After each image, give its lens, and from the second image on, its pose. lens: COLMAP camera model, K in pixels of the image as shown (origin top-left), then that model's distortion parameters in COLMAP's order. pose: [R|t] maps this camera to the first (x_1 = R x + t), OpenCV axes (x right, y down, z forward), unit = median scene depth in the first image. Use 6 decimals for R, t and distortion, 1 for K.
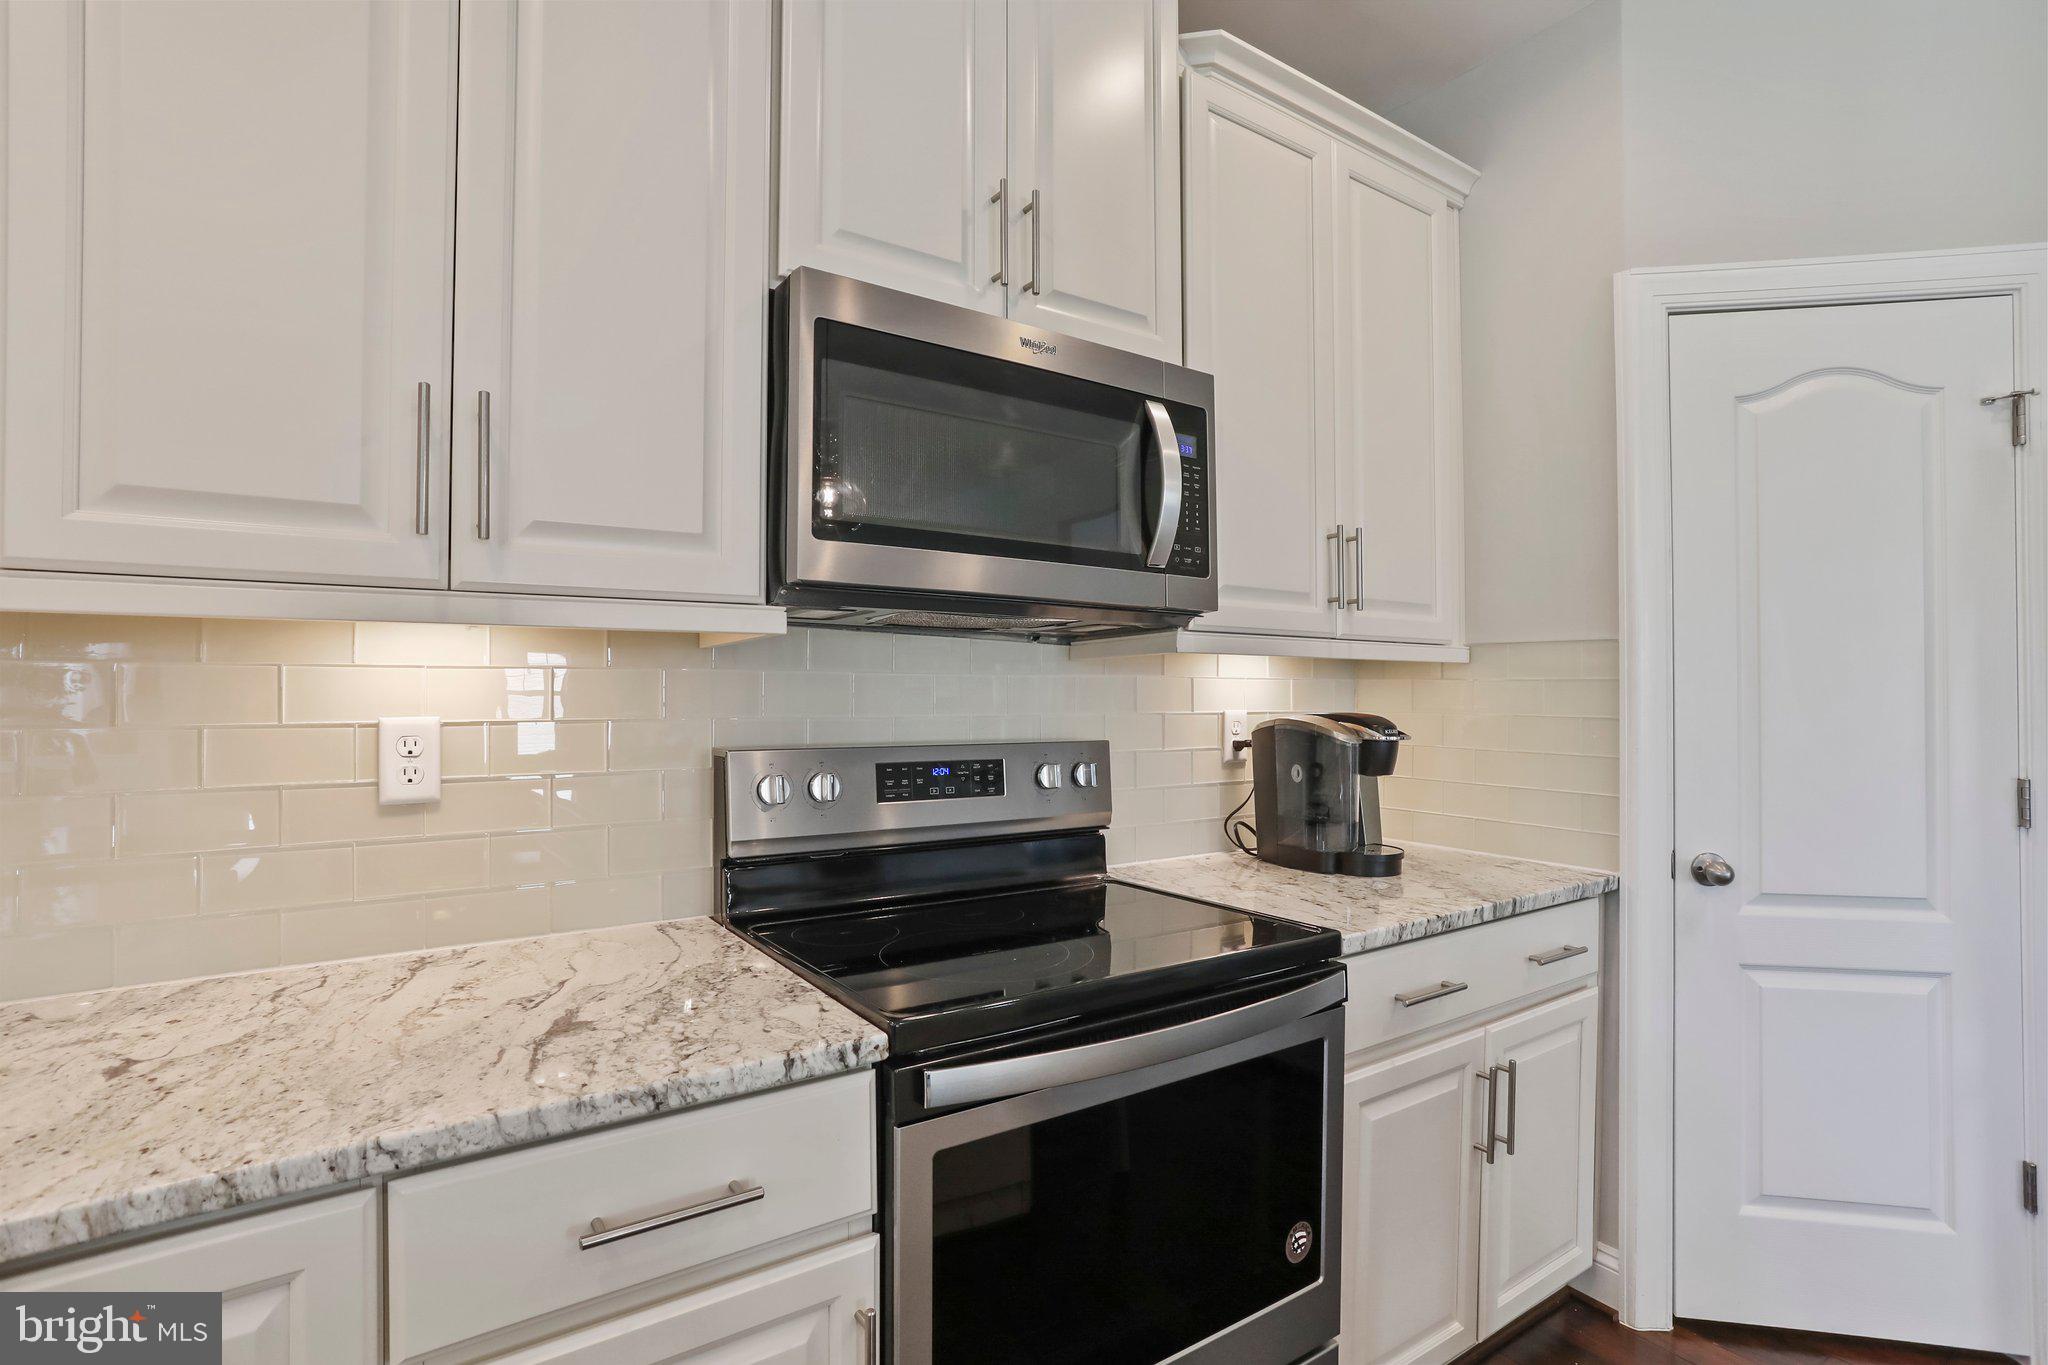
lens RADIAL K [[985.3, 0, 1018.4], [0, 985.3, 689.9], [0, 0, 1]] dist [-0.043903, 0.017702]
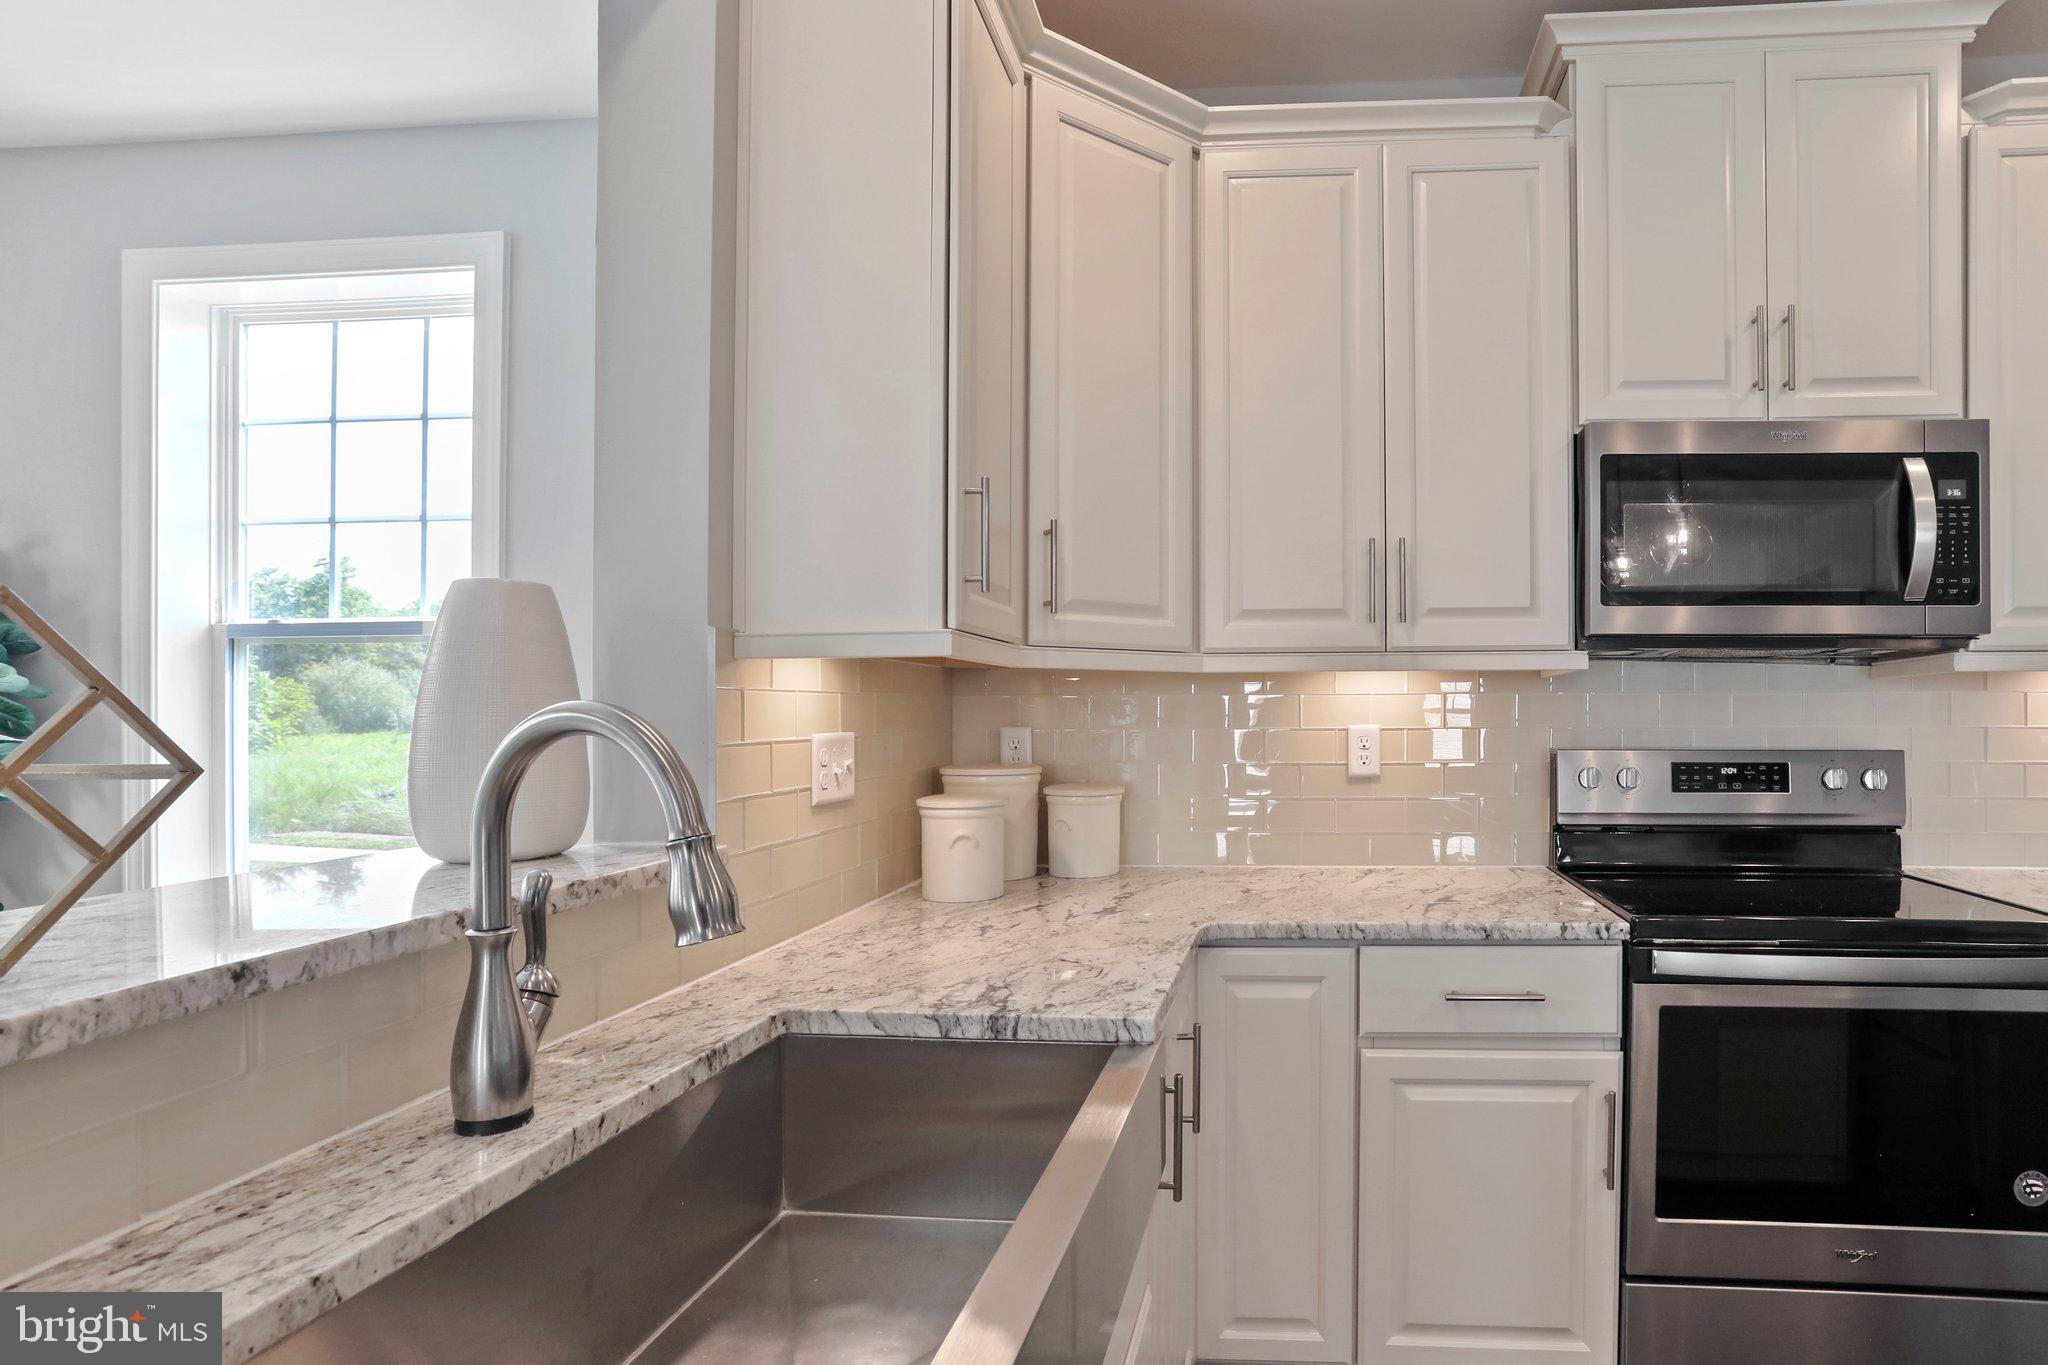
lens RADIAL K [[1073.9, 0, 1241.8], [0, 1073.9, 713.0], [0, 0, 1]] dist [-0.044516, 0.007155]
pose [[0.790174, -0.003964, -0.612869, 0.319646], [0.007951, 0.999961, 0.003784, -0.001555], [0.612831, -0.007863, 0.790175, -0.556076]]
